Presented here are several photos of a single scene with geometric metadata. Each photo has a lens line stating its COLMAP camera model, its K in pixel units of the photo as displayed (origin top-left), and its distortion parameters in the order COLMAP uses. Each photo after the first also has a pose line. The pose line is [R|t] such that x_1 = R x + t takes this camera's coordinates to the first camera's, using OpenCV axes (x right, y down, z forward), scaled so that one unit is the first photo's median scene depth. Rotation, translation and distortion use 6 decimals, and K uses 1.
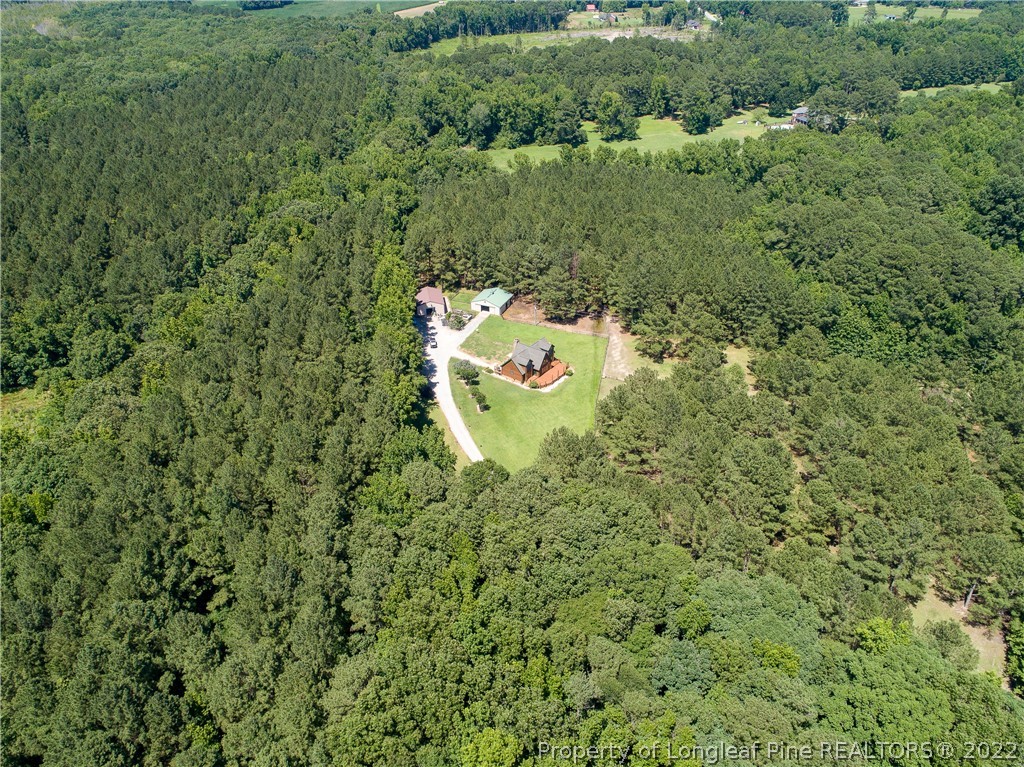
lens RADIAL K [[769.5, 0, 513.2], [0, 769.5, 378.7], [0, 0, 1]] dist [-0.018202, 0.003463]
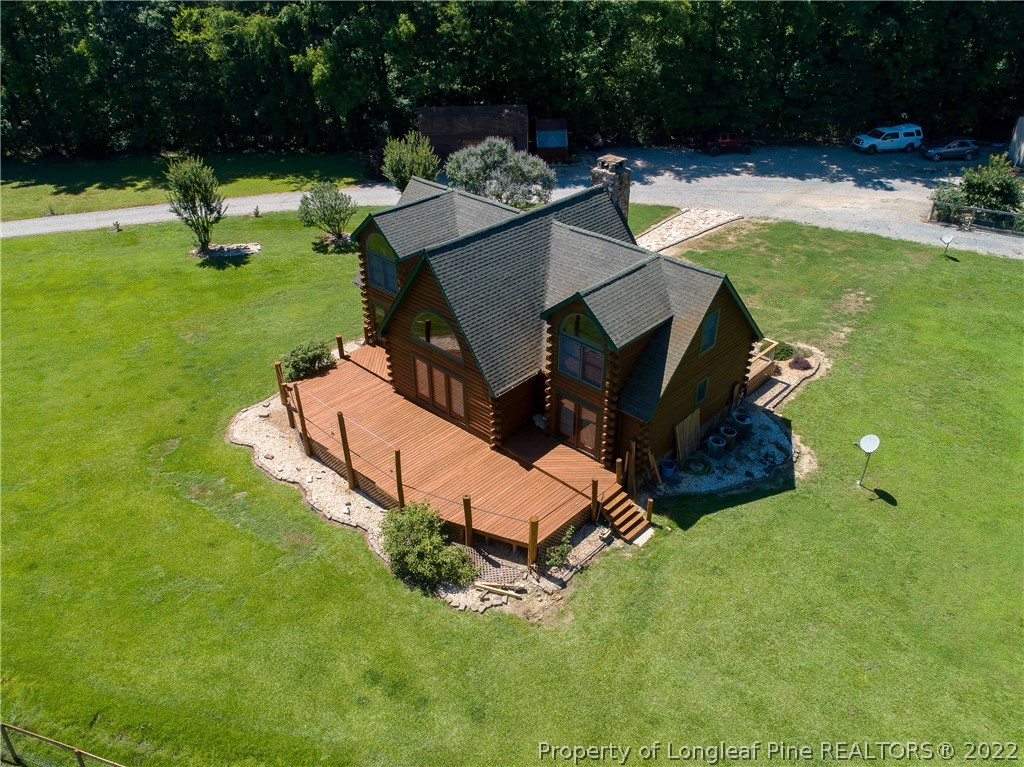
lens RADIAL K [[788.9, 0, 520.9], [0, 788.9, 372.2], [0, 0, 1]] dist [-0.008793, -0.005489]
pose [[-0.108559, 0.516299, -0.849500, 0.140365], [-0.512592, 0.703111, 0.492834, -0.080794], [0.851742, 0.488948, 0.188322, 0.888951]]
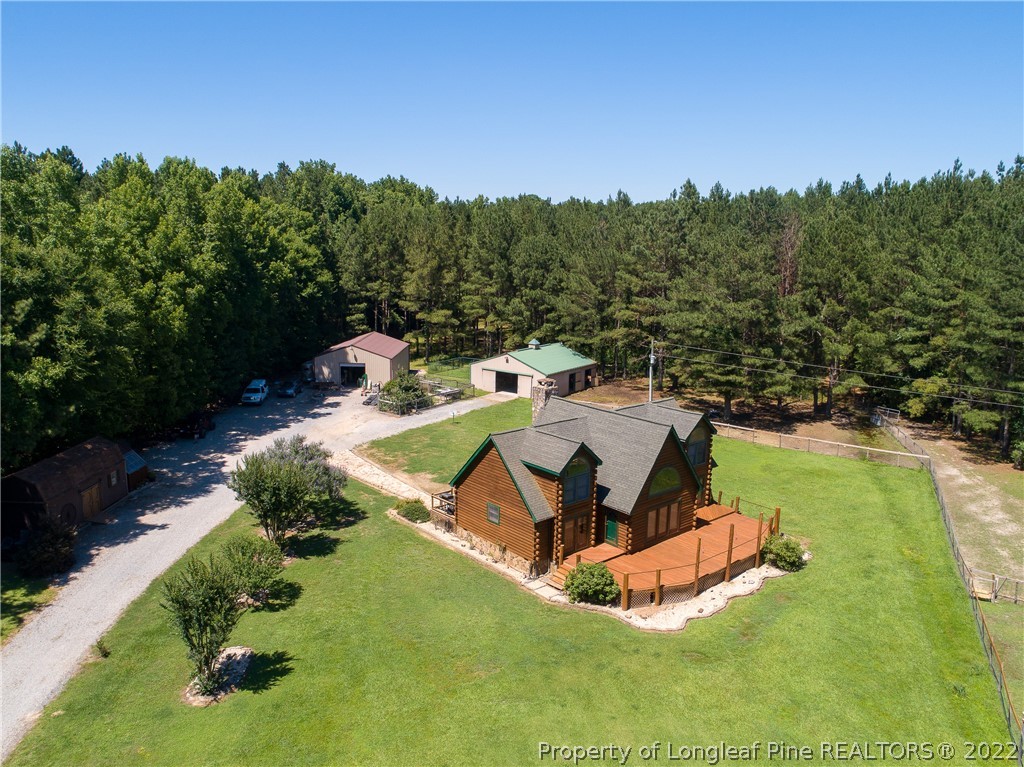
lens RADIAL K [[769.5, 0, 513.2], [0, 769.5, 378.7], [0, 0, 1]] dist [-0.018202, 0.003463]
pose [[0.976612, 0.059994, -0.206470, 0.038259], [-0.128487, 0.932802, -0.336706, 0.023458], [0.172395, 0.355360, 0.918694, 0.716213]]
